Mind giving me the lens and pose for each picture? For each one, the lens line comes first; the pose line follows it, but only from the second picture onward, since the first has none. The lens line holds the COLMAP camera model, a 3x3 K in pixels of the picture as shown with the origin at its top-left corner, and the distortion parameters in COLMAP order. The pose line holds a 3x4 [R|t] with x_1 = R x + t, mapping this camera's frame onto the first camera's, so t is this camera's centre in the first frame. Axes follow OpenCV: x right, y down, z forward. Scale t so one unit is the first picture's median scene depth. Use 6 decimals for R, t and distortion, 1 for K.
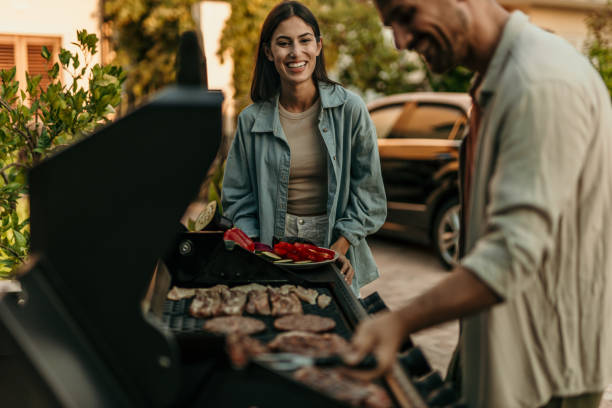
lens RADIAL K [[858.7, 0, 306.8], [0, 858.7, 199.8], [0, 0, 1]] dist [-0.000554, 0.000000]
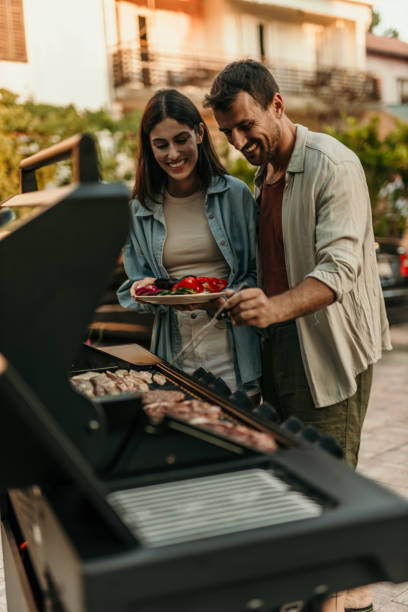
lens RADIAL K [[858.7, 0, 202.2], [0, 858.7, 303.0], [0, 0, 1]] dist [-0.000554, 0.000000]
pose [[0.972772, -0.088062, 0.214382, -0.142343], [0.089909, 0.995949, 0.001139, 0.023148], [-0.213614, 0.018167, 0.976749, -0.075186]]
